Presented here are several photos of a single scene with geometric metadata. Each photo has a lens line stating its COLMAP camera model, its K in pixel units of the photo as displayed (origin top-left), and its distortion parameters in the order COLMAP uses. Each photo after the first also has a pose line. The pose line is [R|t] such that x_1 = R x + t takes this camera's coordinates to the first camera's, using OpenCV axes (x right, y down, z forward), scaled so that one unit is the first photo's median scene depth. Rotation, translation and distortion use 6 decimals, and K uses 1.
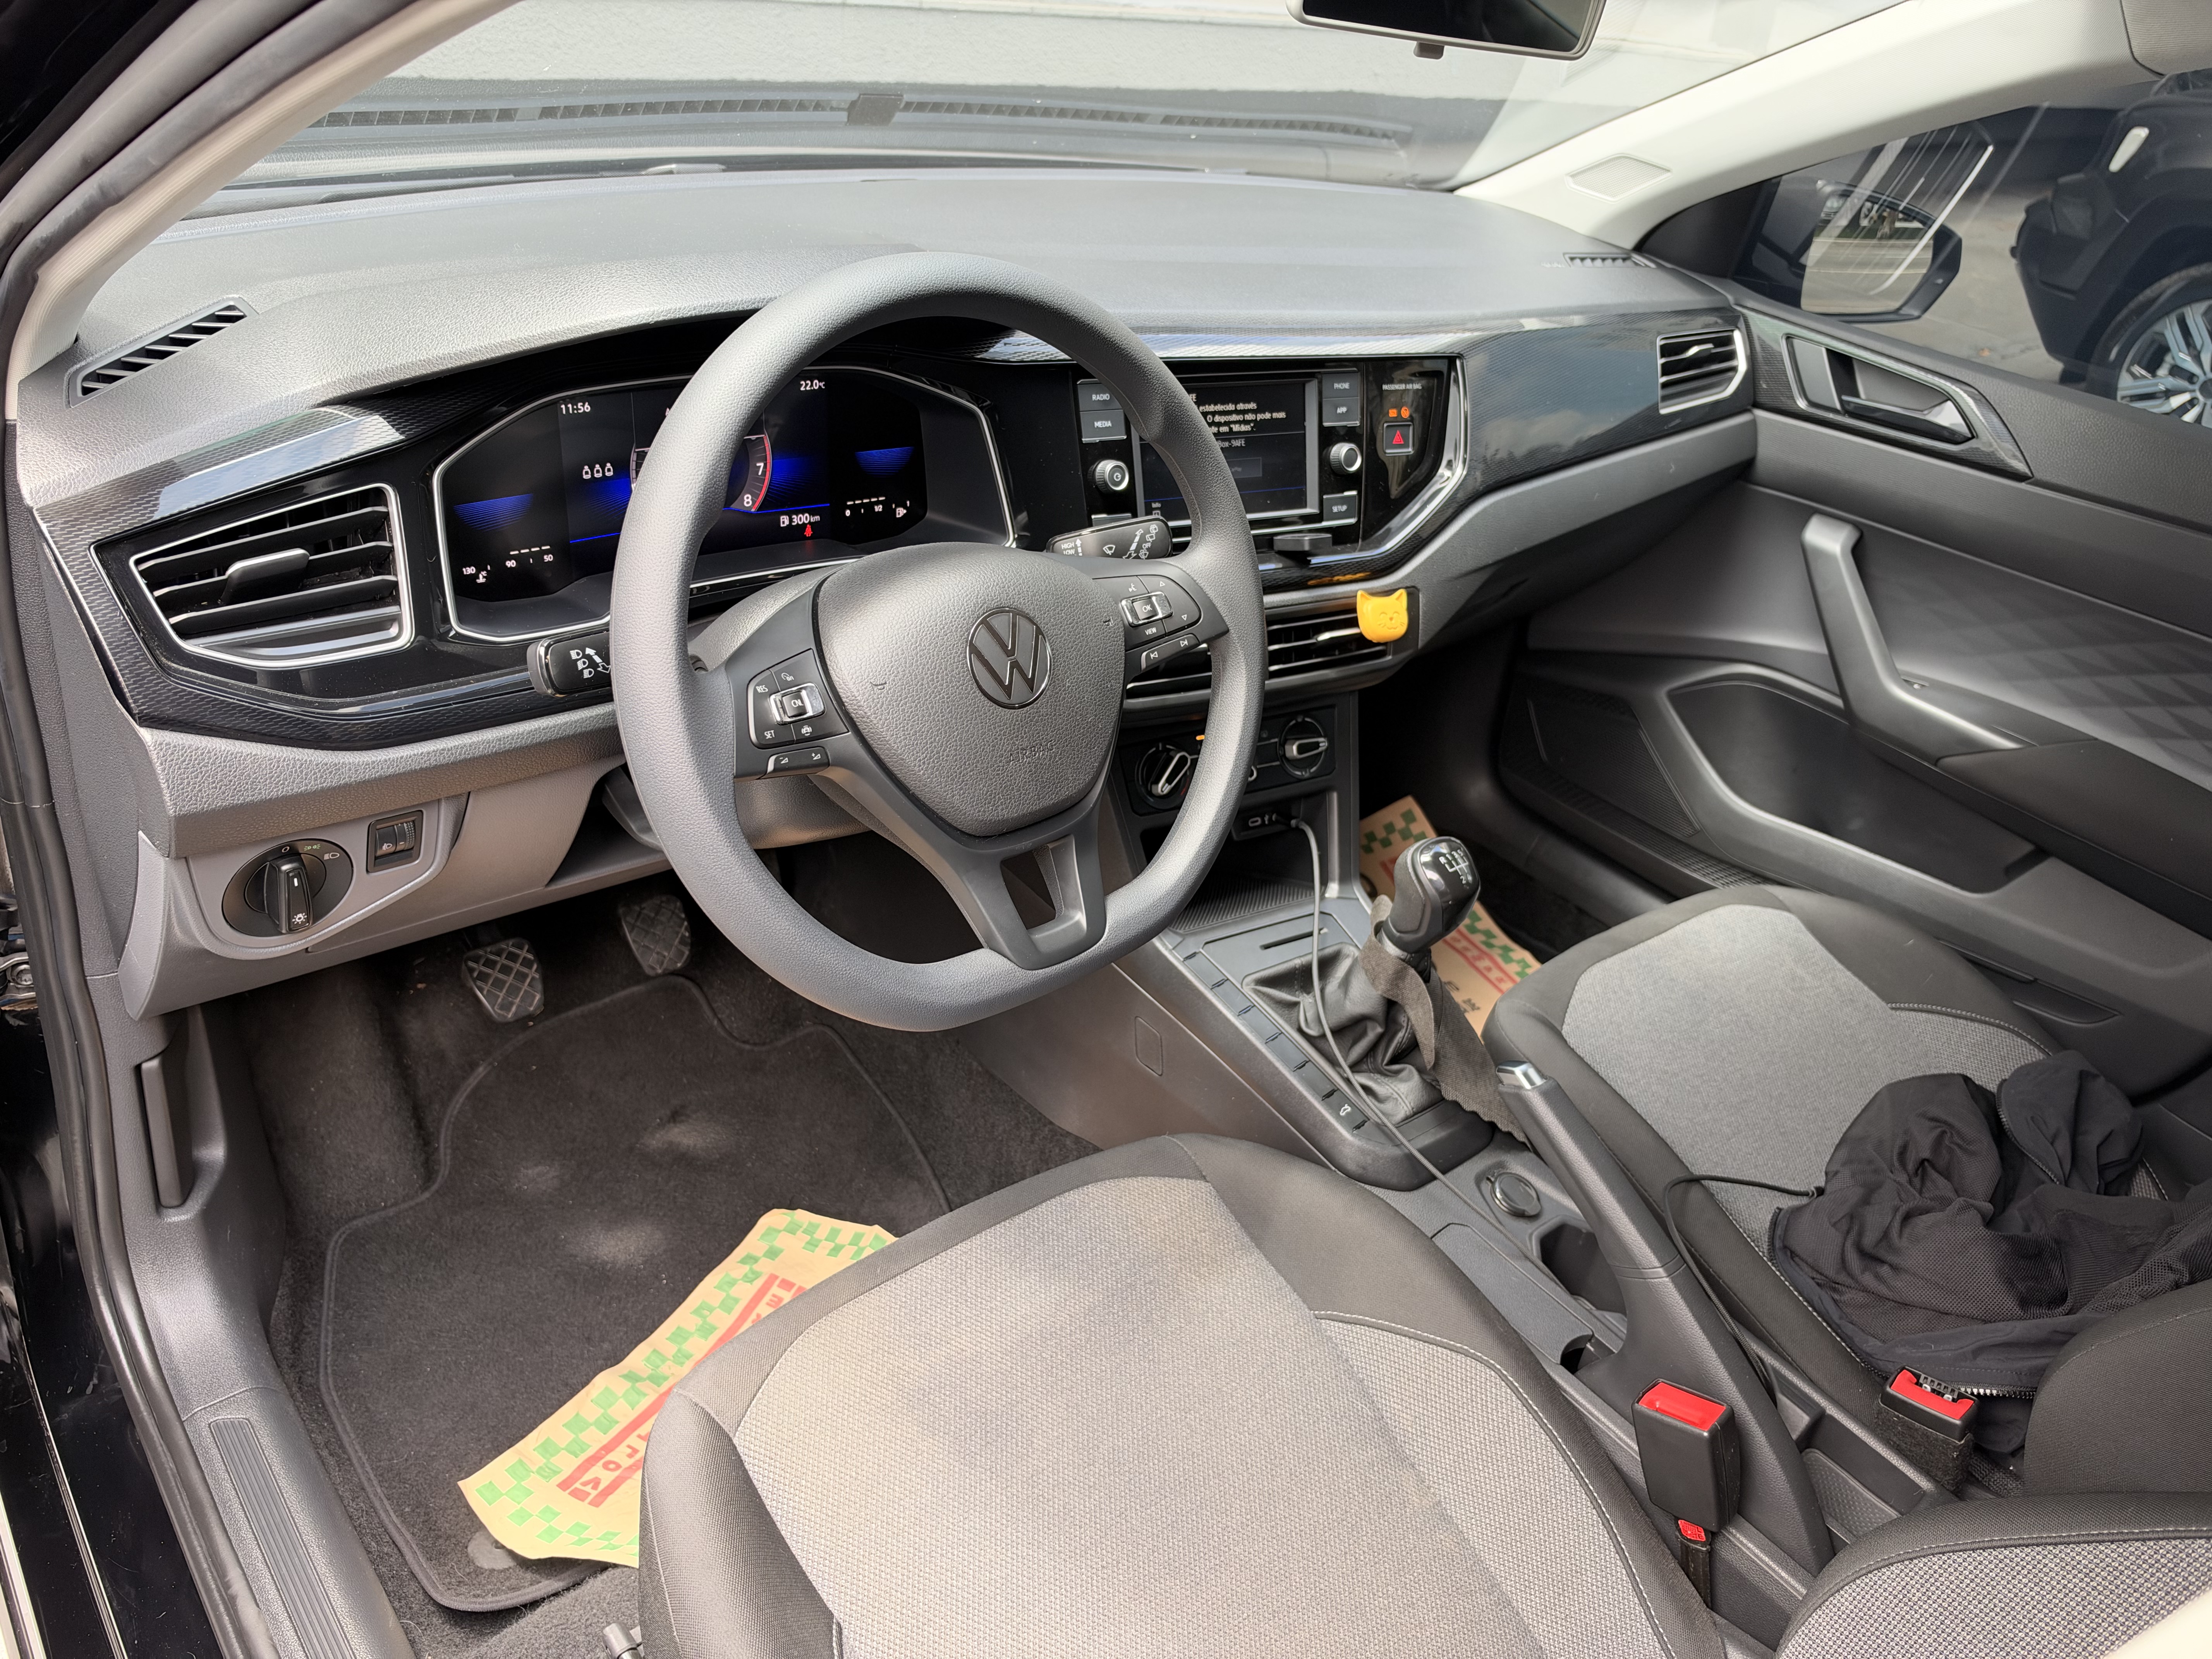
lens RADIAL K [[1582.7, 0, 1106.0], [0, 1582.7, 829.5], [0, 0, 1]] dist [0.004418, -0.052212]
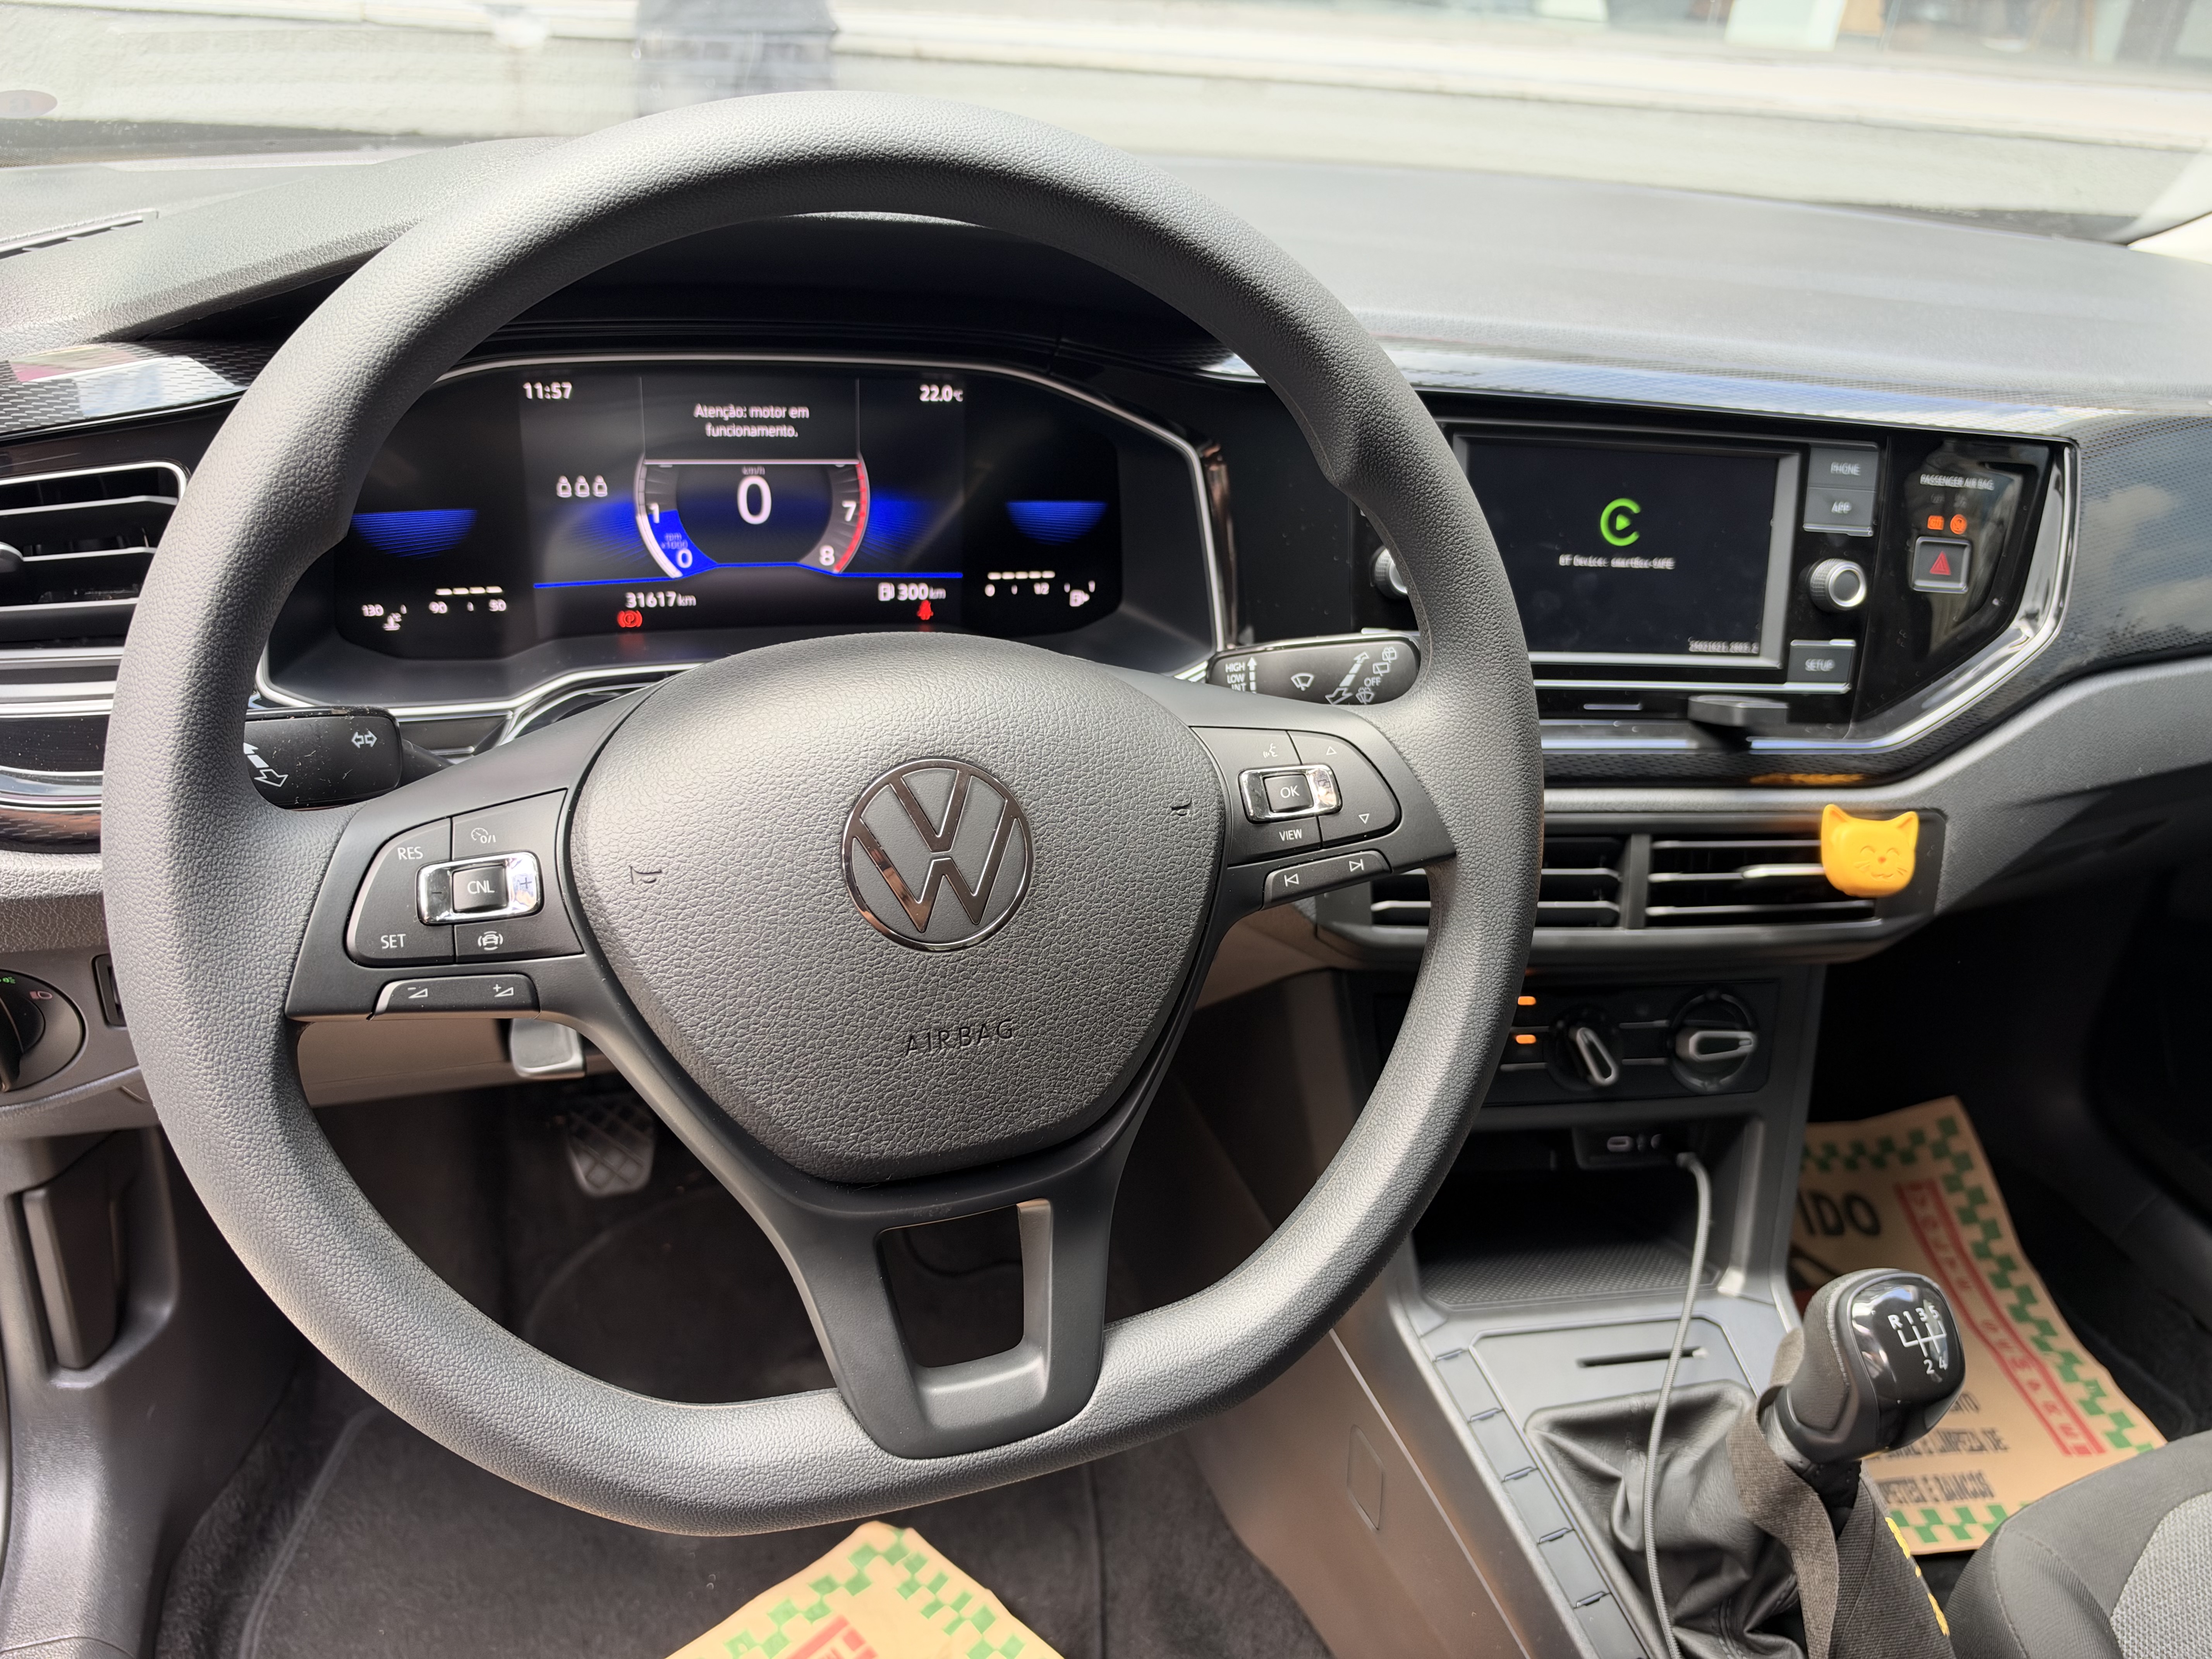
lens RADIAL K [[1582.7, 0, 1106.0], [0, 1582.7, 829.5], [0, 0, 1]] dist [0.004418, -0.052212]
pose [[0.929176, 0.138239, -0.342815, 0.112246], [-0.165269, 0.984941, -0.050774, -0.066485], [0.330634, 0.103835, 0.938030, 0.355740]]
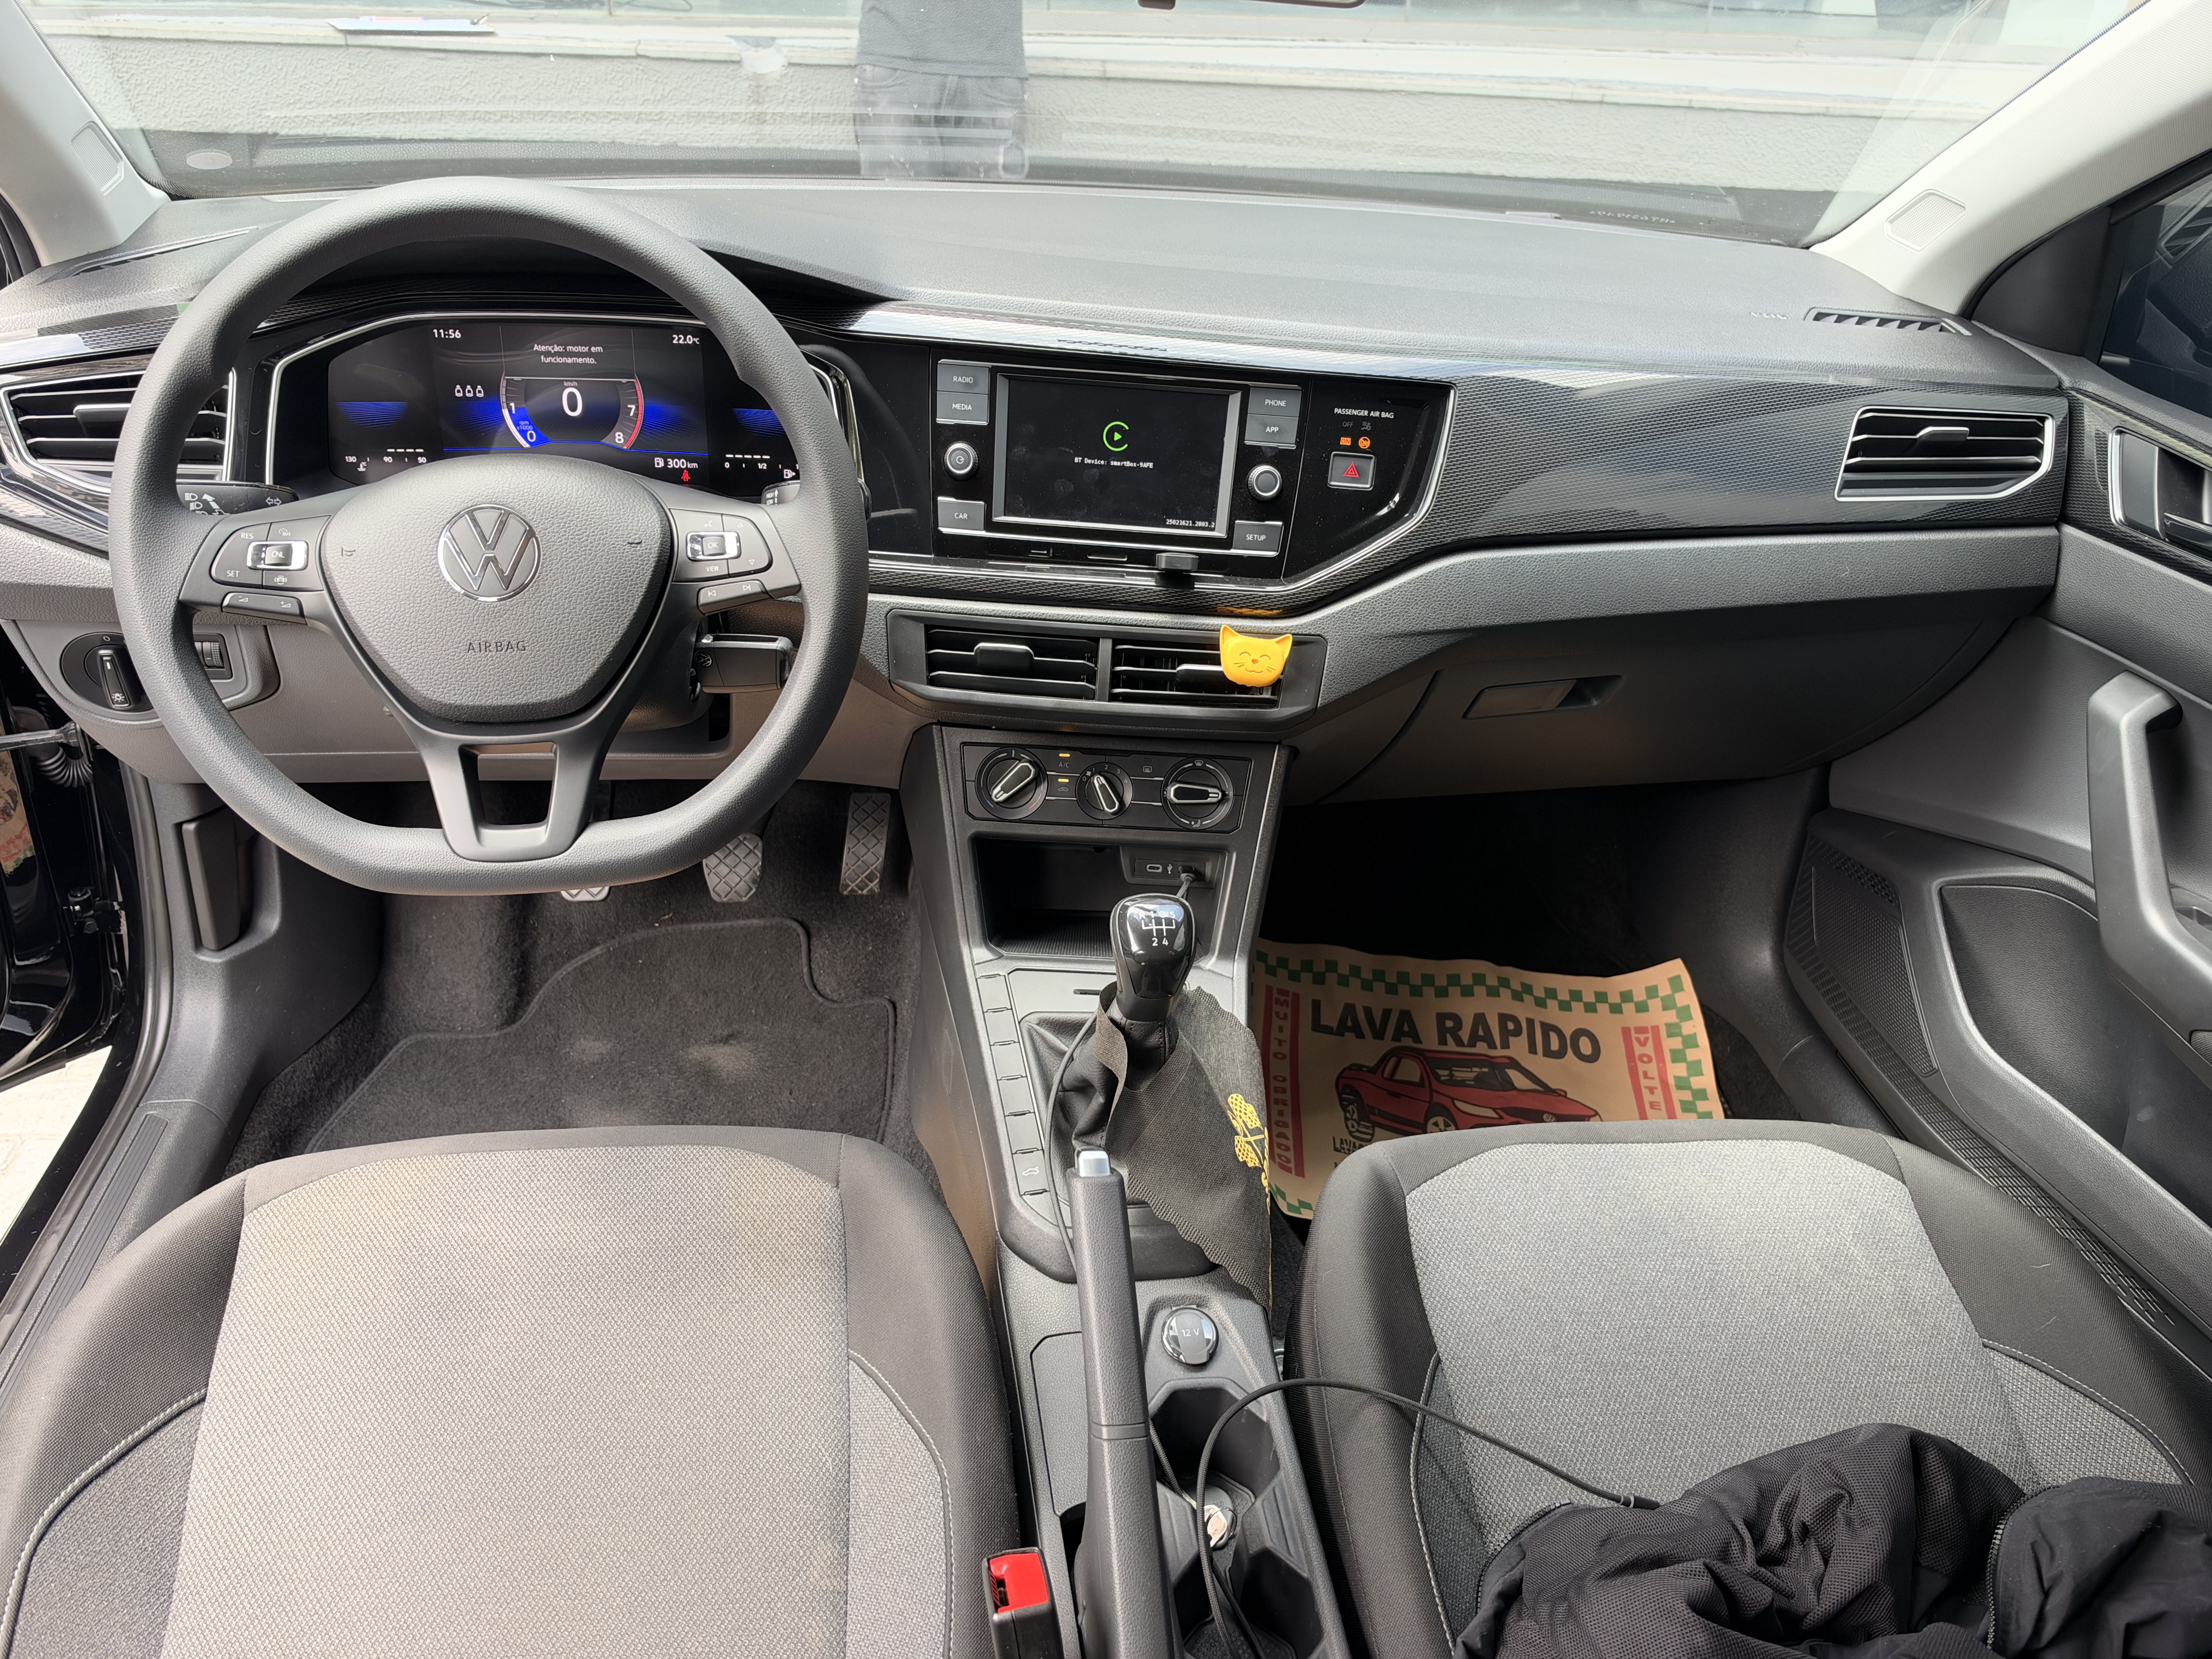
lens RADIAL K [[1586.0, 0, 1144.3], [0, 1586.0, 845.9], [0, 0, 1]] dist [0.061210, -0.148161]
pose [[0.846982, 0.206895, -0.489710, 0.580649], [-0.239358, 0.970924, -0.003783, -0.013971], [0.474689, 0.120420, 0.871877, 0.203531]]
